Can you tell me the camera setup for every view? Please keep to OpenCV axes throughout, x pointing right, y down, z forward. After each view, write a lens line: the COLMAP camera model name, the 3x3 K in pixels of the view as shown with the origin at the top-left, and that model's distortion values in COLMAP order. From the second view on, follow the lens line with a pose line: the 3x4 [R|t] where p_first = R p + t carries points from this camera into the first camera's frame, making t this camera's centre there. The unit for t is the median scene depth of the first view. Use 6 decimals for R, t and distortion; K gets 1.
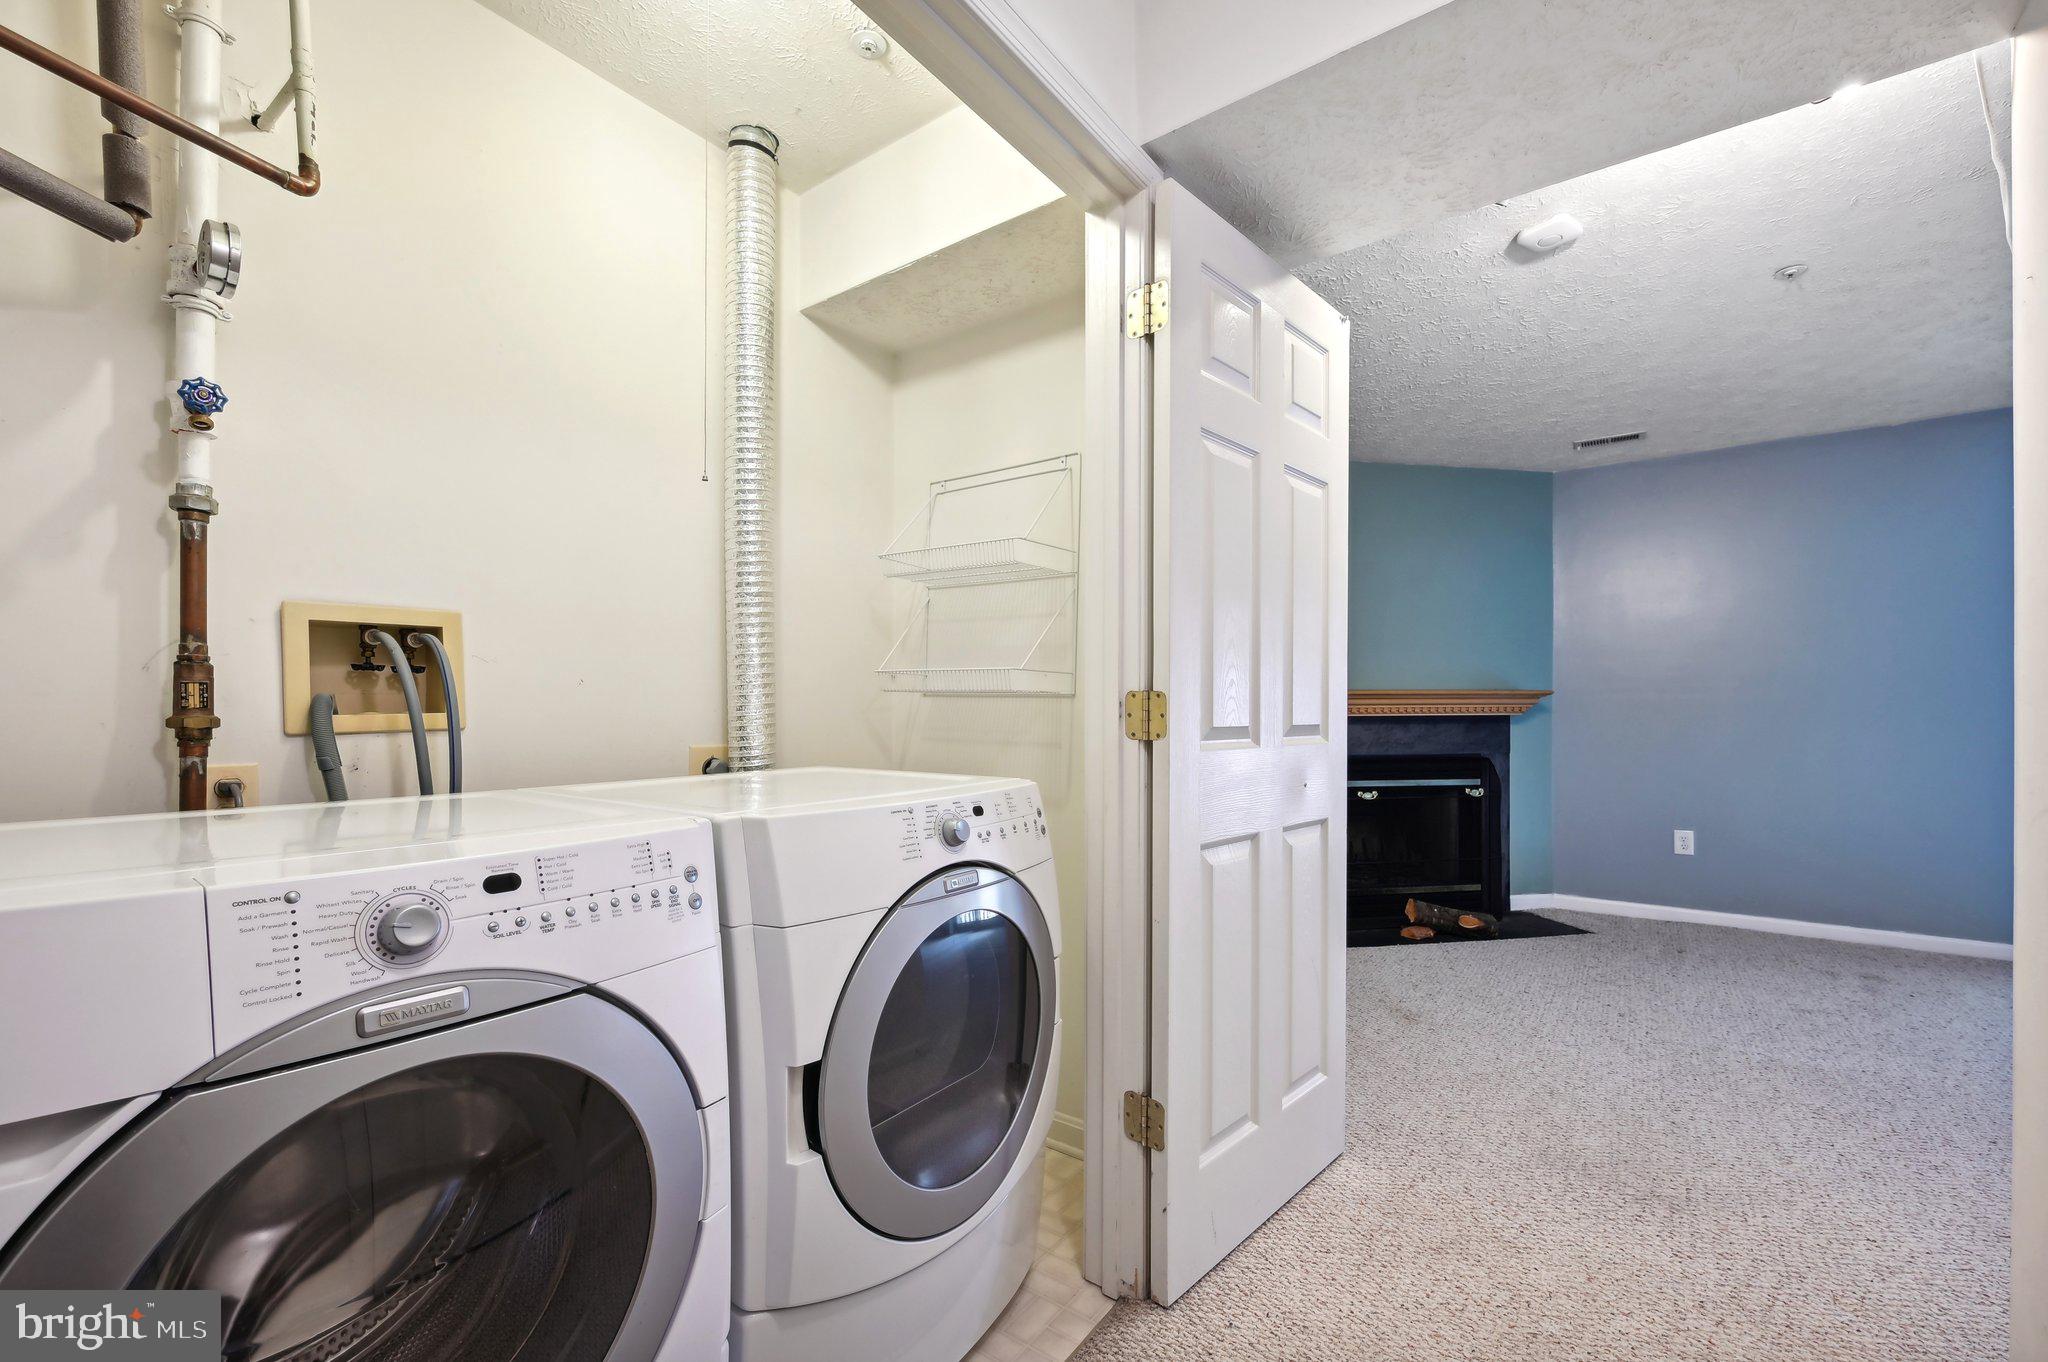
lens RADIAL K [[829.5, 0, 1015.1], [0, 829.5, 695.5], [0, 0, 1]] dist [0.003300, 0.000264]
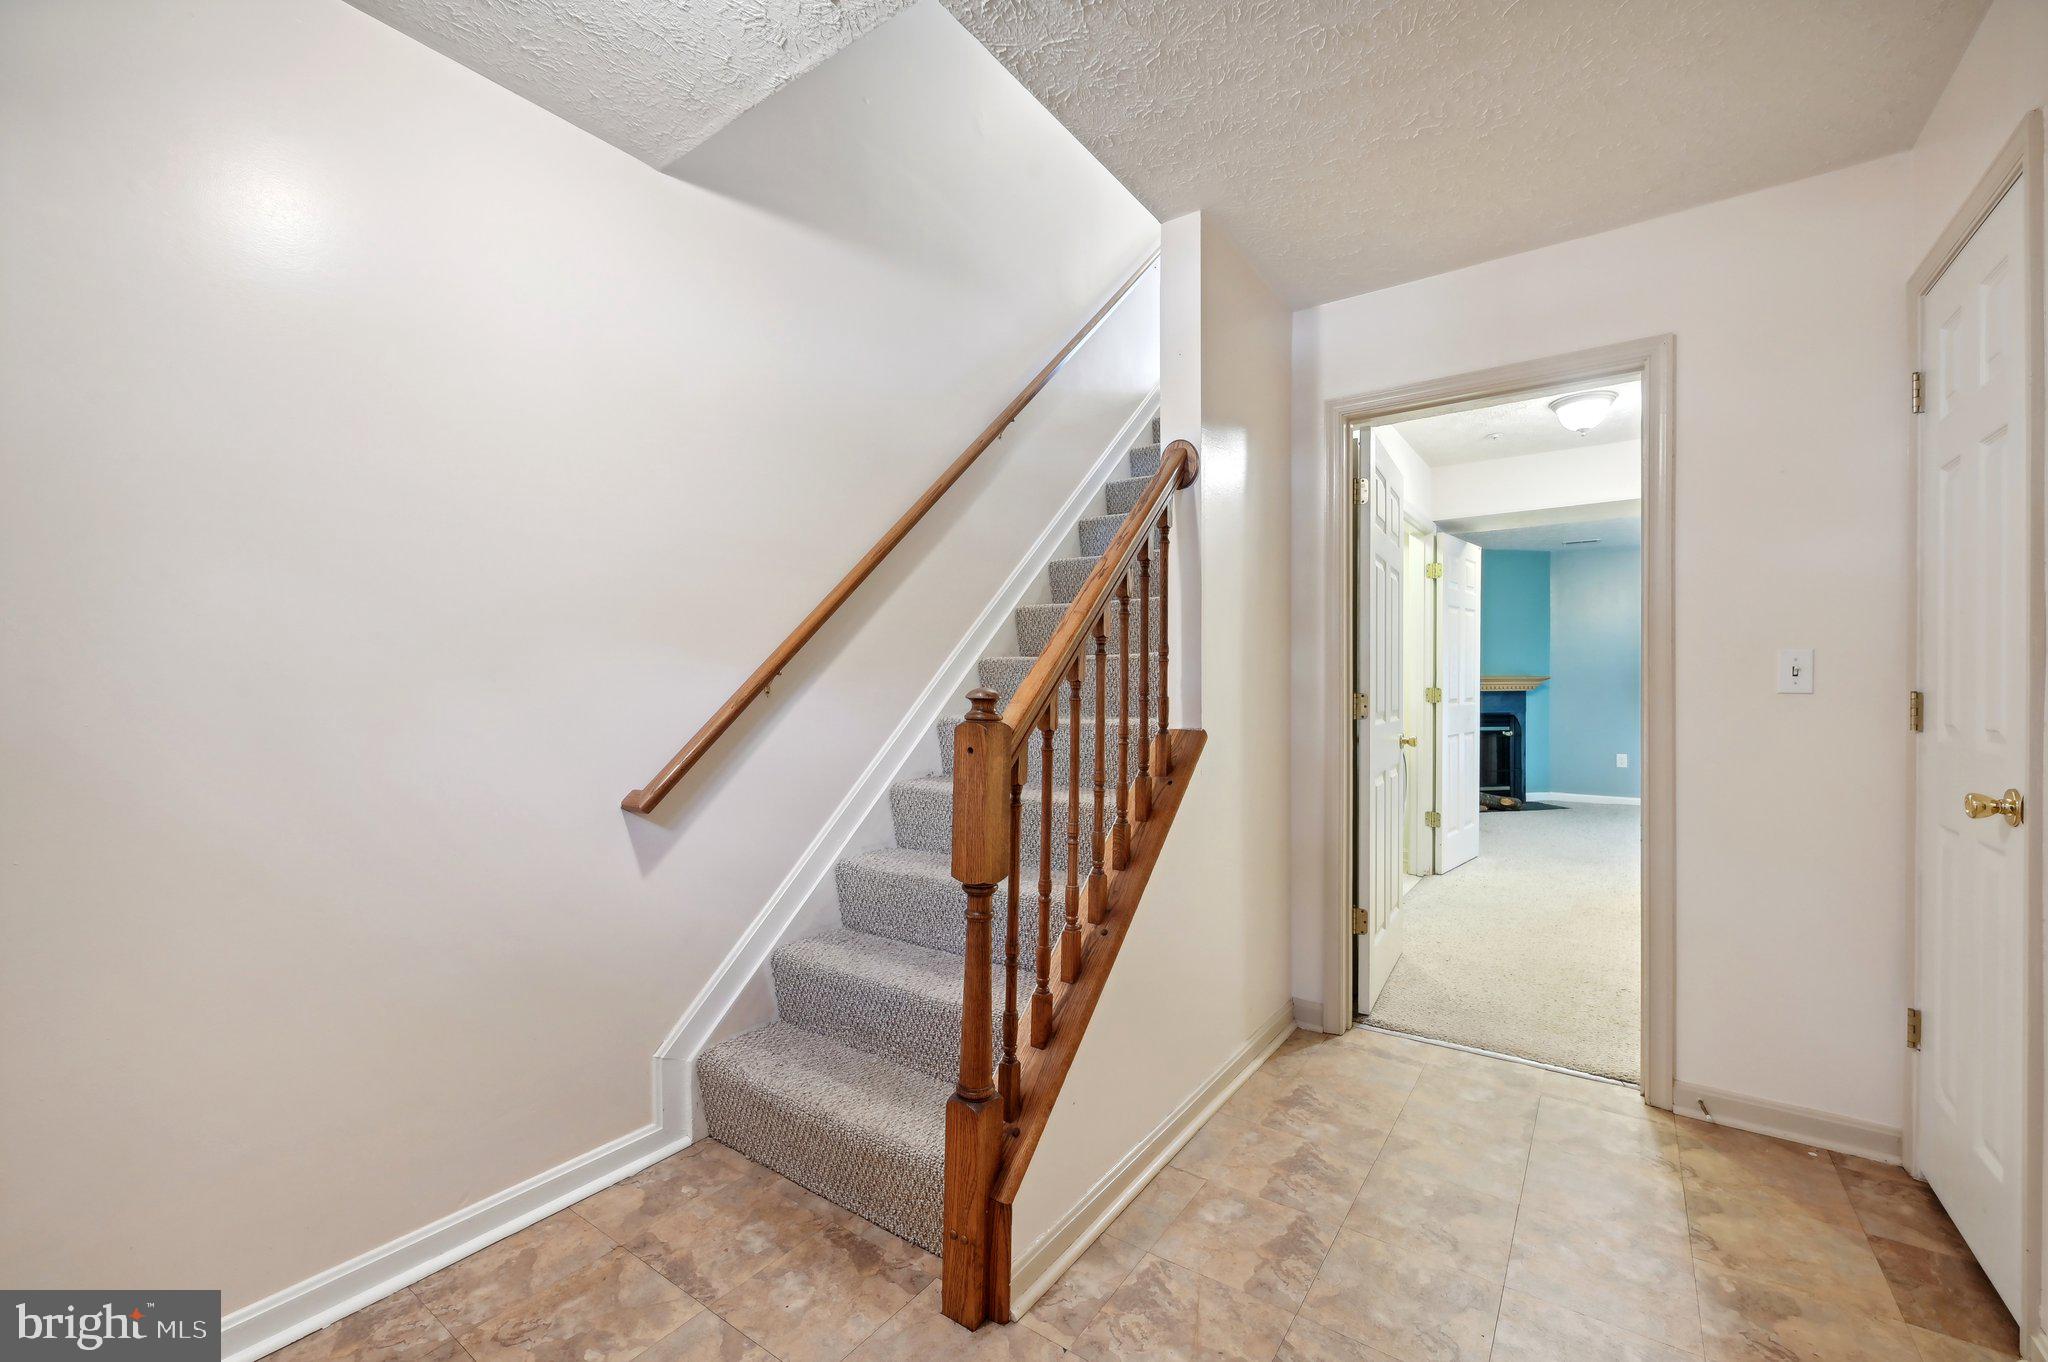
lens RADIAL K [[829.5, 0, 1037.8], [0, 829.5, 683.7], [0, 0, 1]] dist [0.003300, 0.000264]
pose [[0.999417, -0.011757, 0.032053, -0.574892], [0.011271, 0.999819, 0.015312, -0.033999], [-0.032227, -0.014942, 0.999369, -0.844834]]
